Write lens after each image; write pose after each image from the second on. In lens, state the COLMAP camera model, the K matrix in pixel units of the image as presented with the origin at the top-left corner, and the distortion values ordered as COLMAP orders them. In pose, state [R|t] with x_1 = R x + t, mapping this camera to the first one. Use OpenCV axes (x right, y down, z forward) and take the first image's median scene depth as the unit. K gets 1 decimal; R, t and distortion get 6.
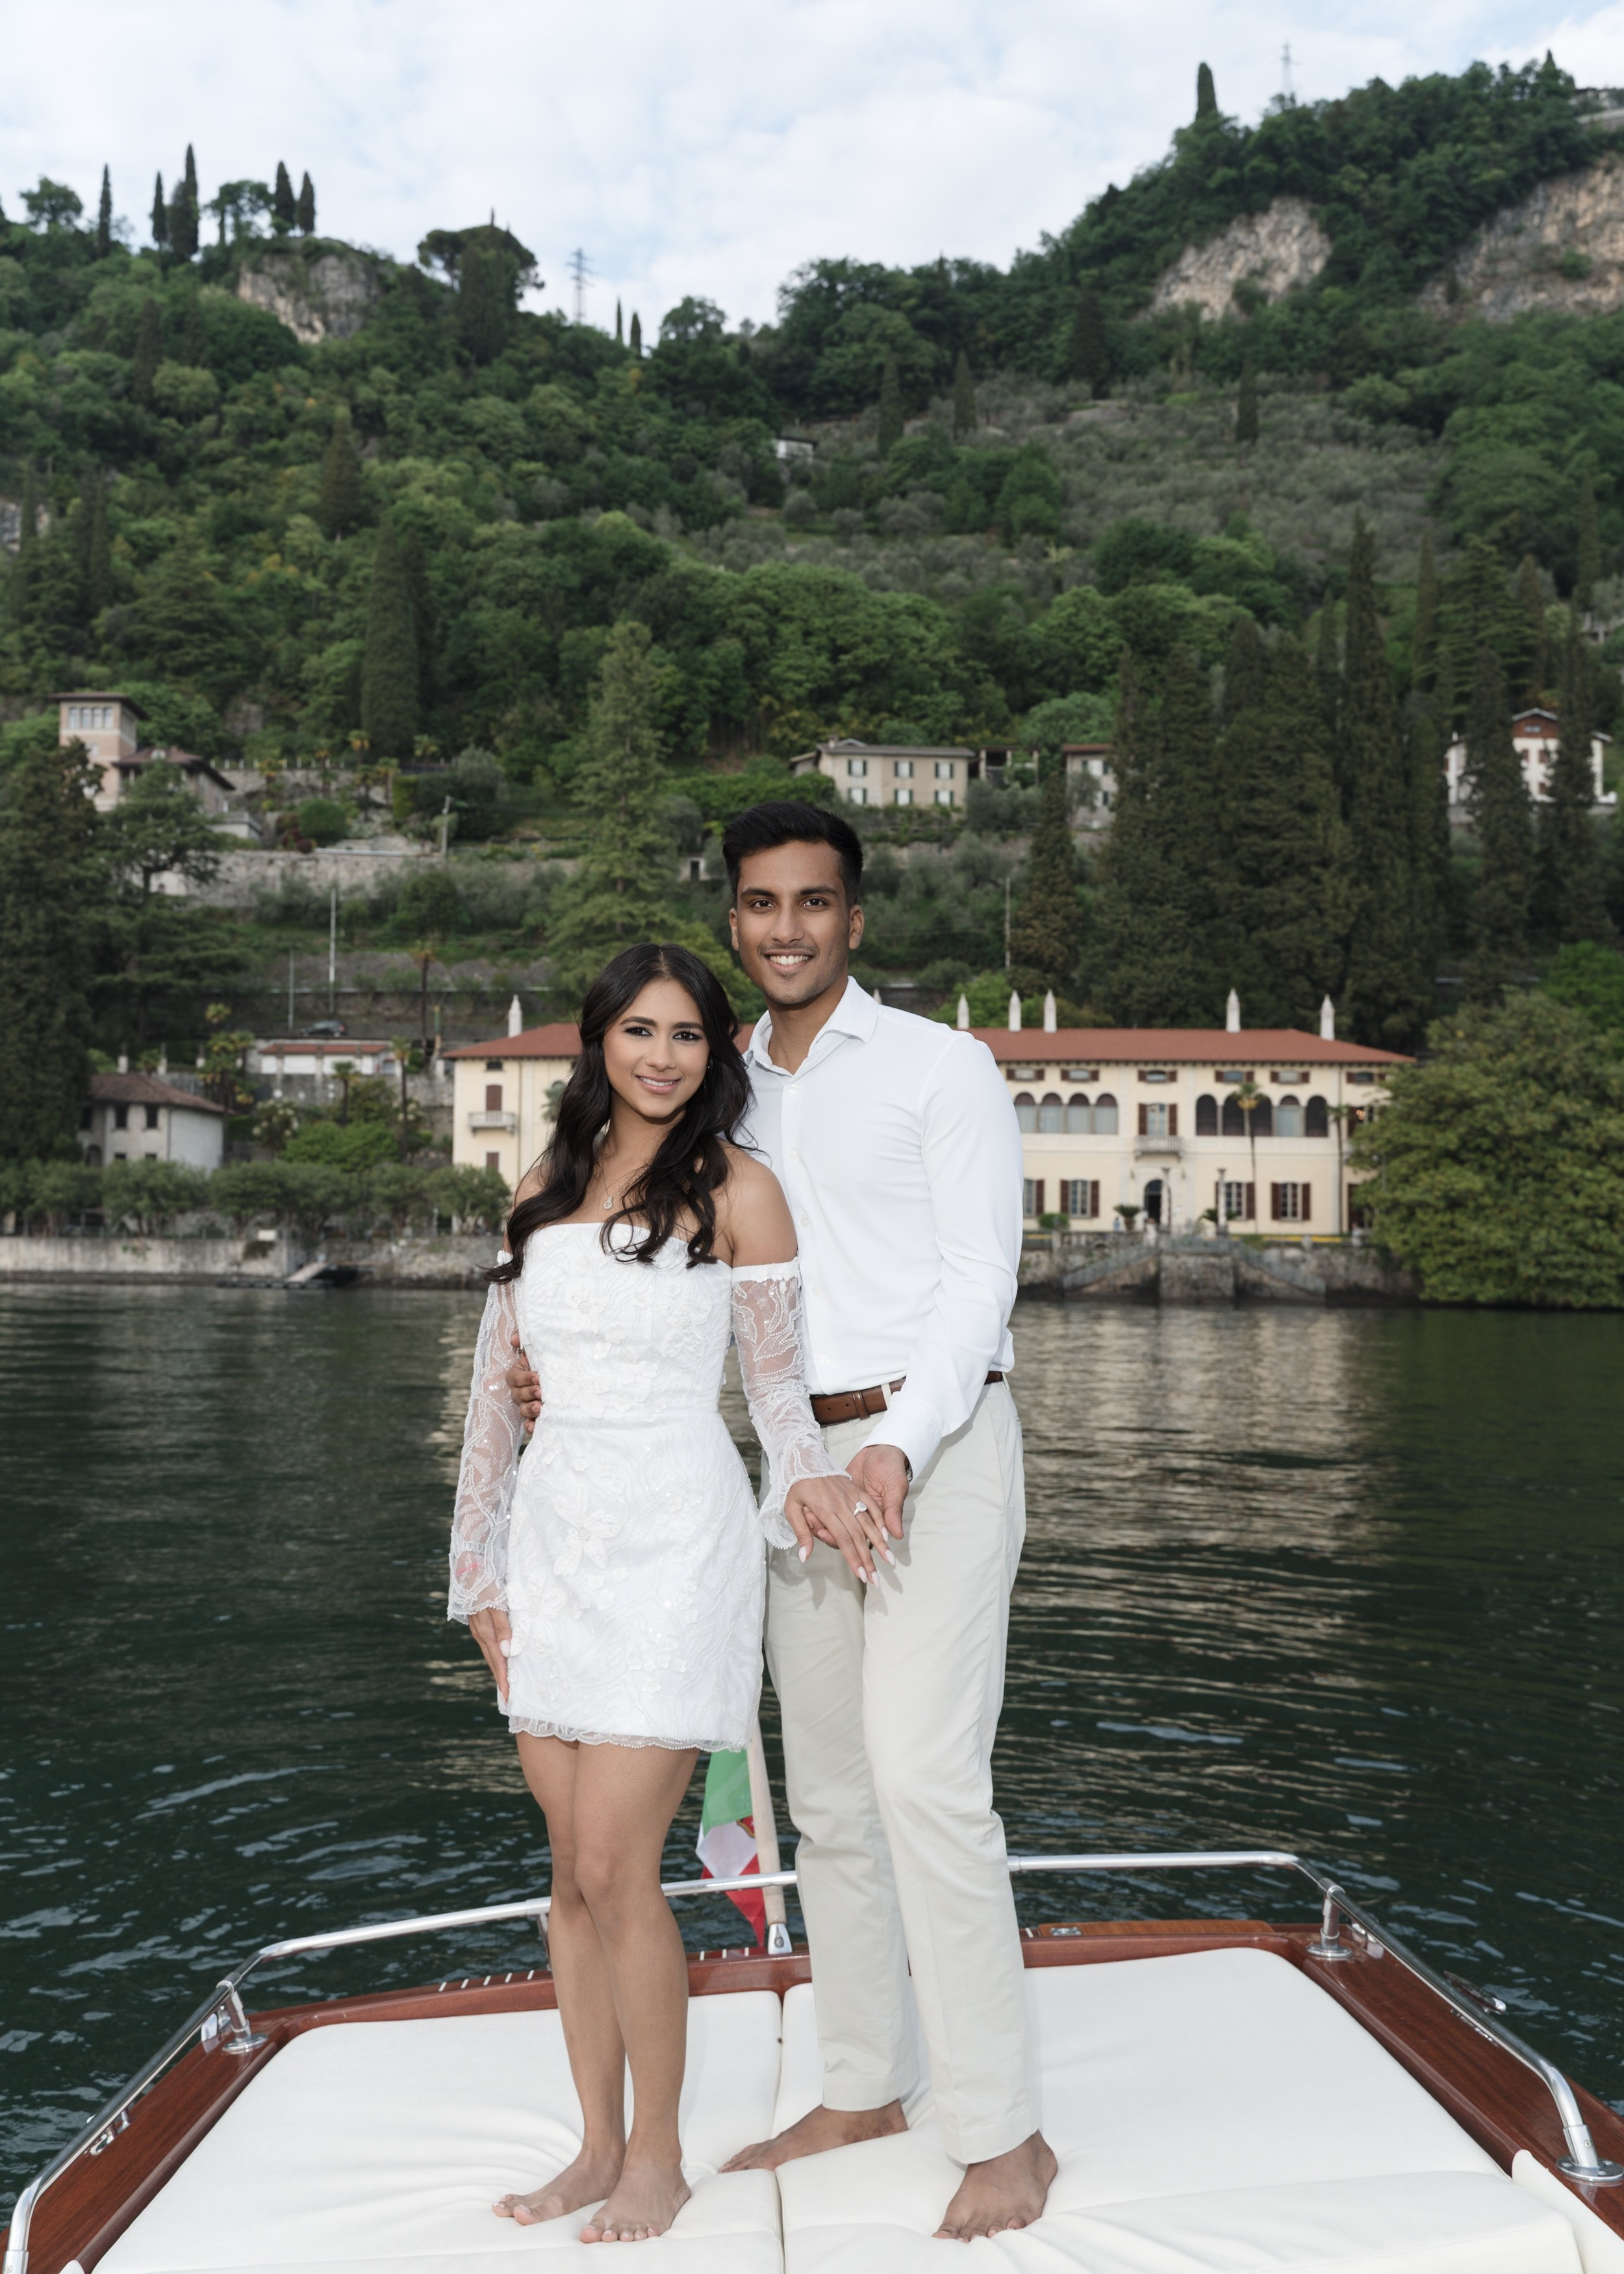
lens RADIAL K [[2066.6, 0, 648.5], [0, 2066.6, 1142.3], [0, 0, 1]] dist [0.058337, -0.006273]
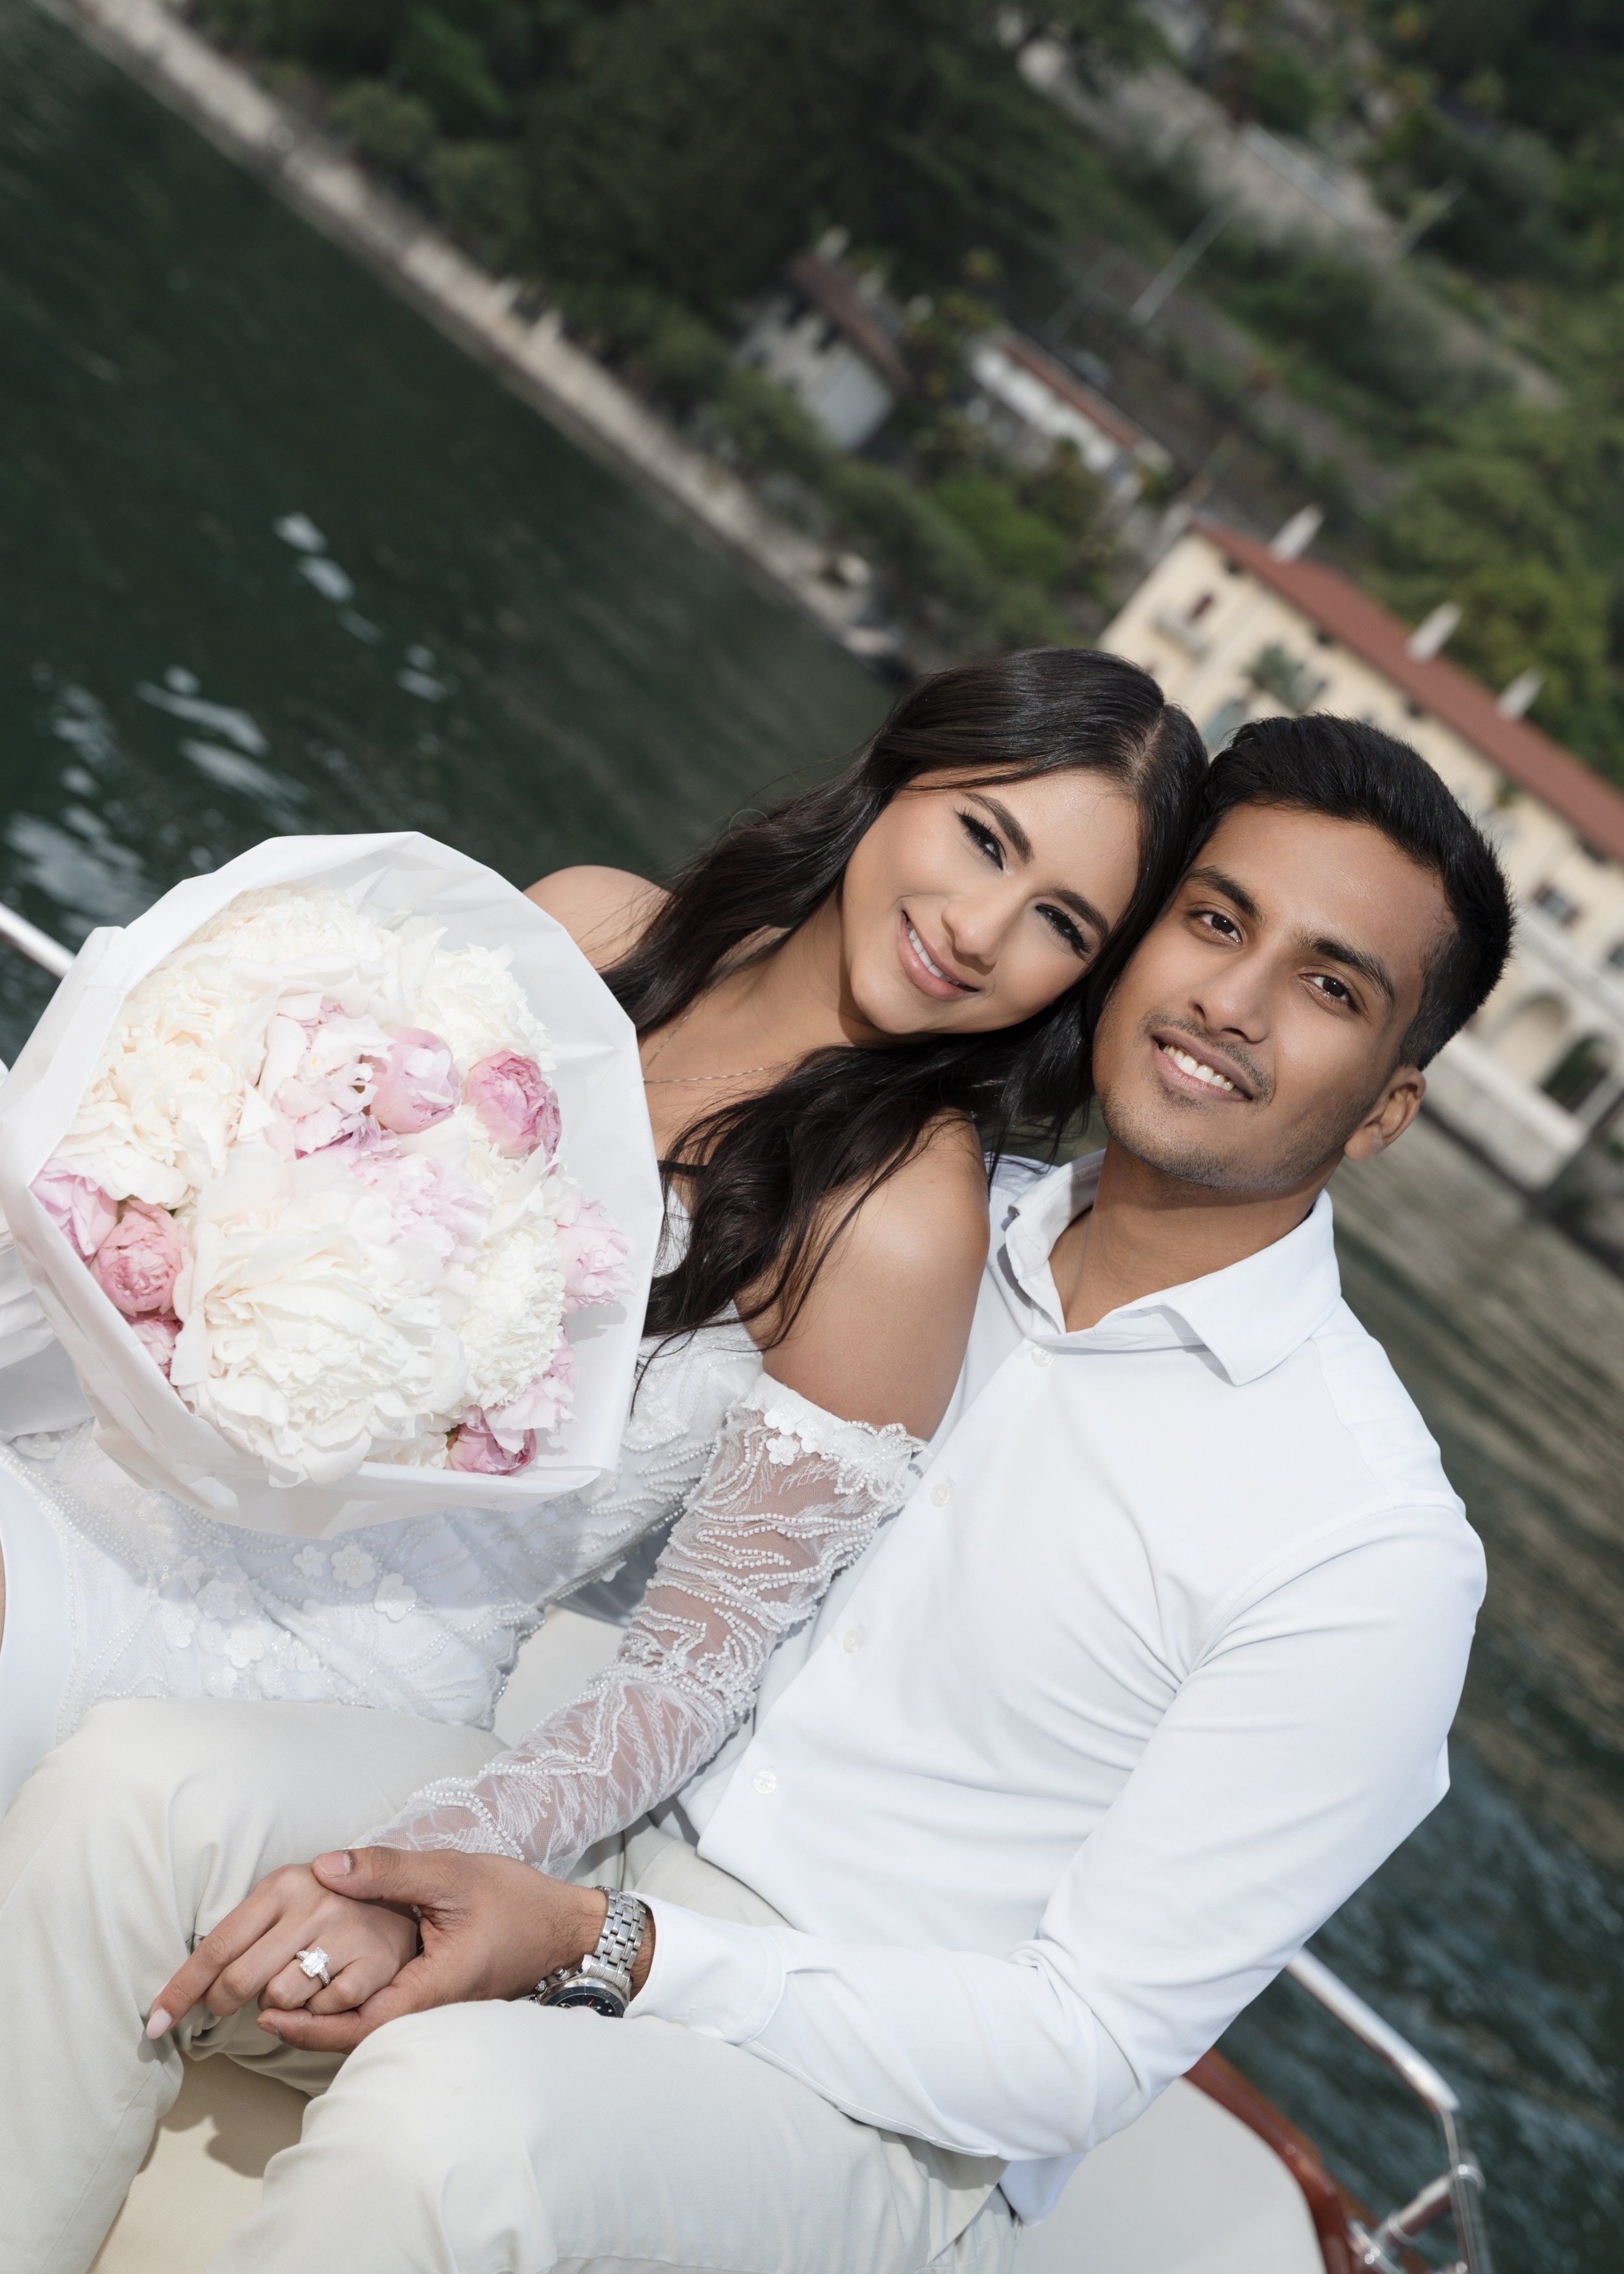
lens RADIAL K [[4049.0, 0, 812.0], [0, 4049.0, 1137.0], [0, 0, 1]] dist [0.097291, -0.002190]
pose [[0.776728, 0.624801, -0.079477, 0.043535], [-0.607937, 0.776714, 0.164706, -0.024084], [0.164639, -0.079614, 0.983136, -0.398888]]
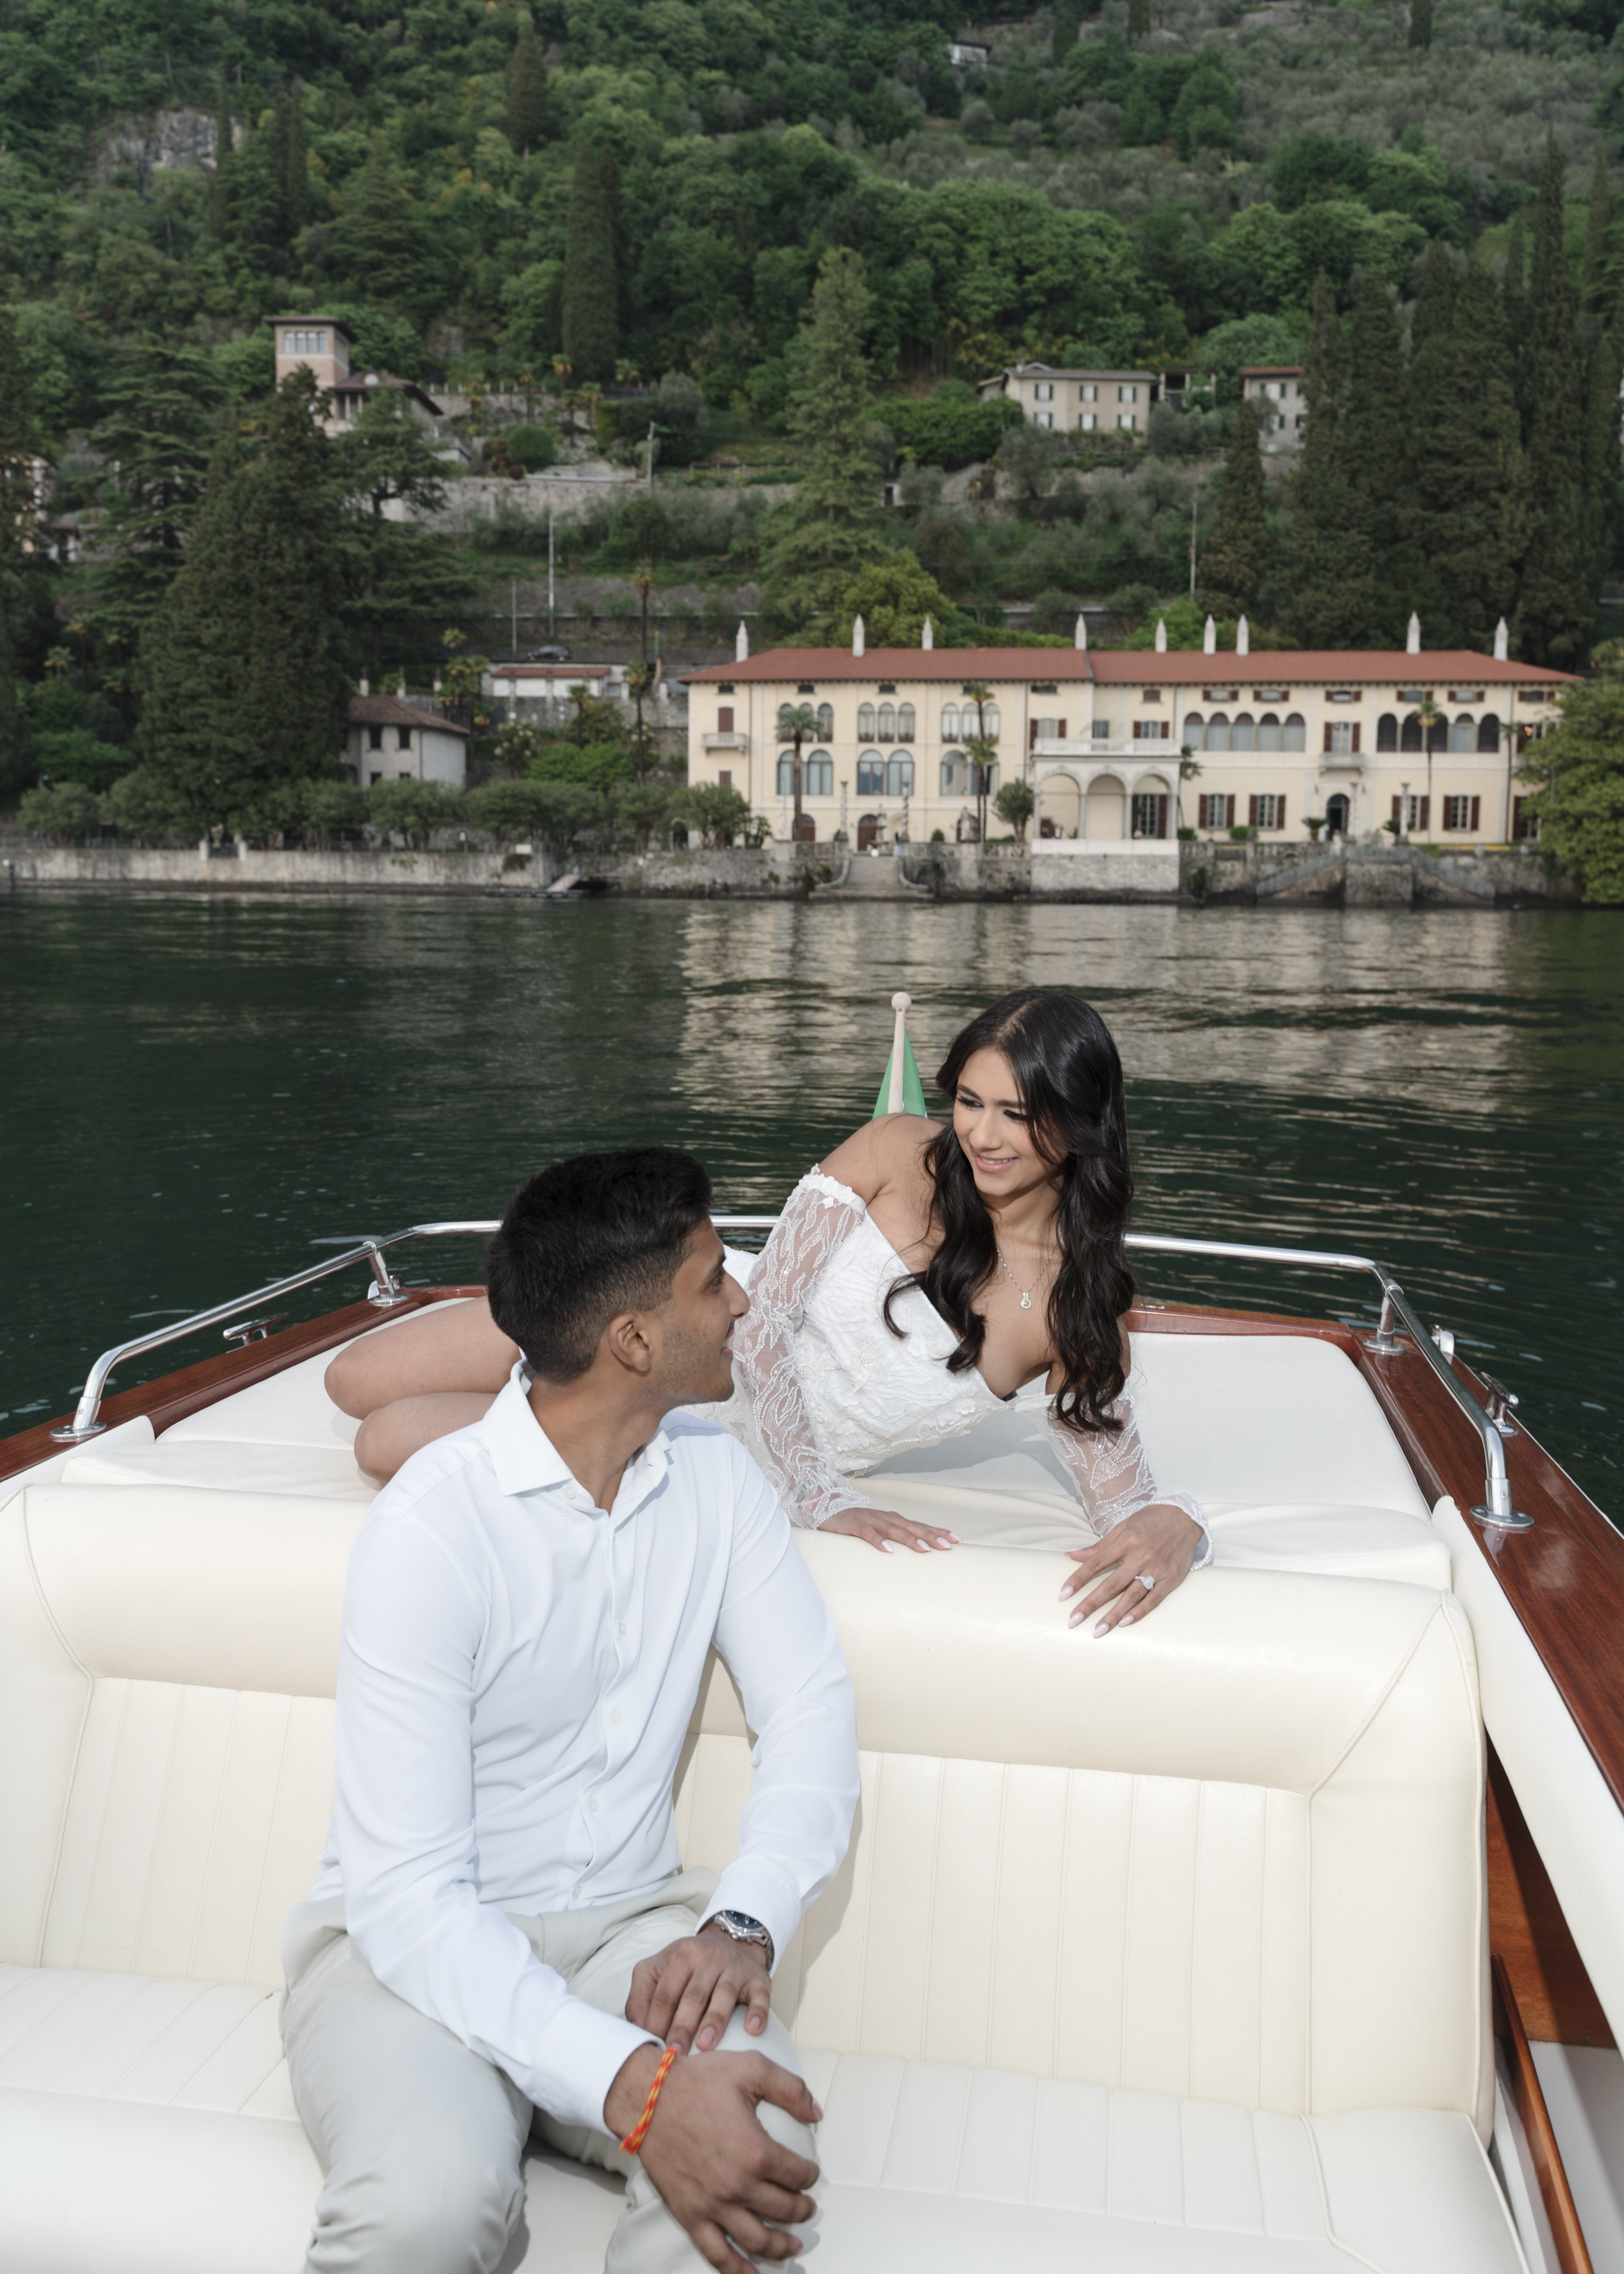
lens RADIAL K [[1955.1, 0, 812.6], [0, 1955.1, 1058.5], [0, 0, 1]] dist [0.062370, -0.029953]
pose [[0.999889, -0.005374, 0.013887, -0.038195], [0.003200, 0.988366, 0.152058, -0.001909], [-0.014543, -0.151996, 0.988274, -0.028302]]
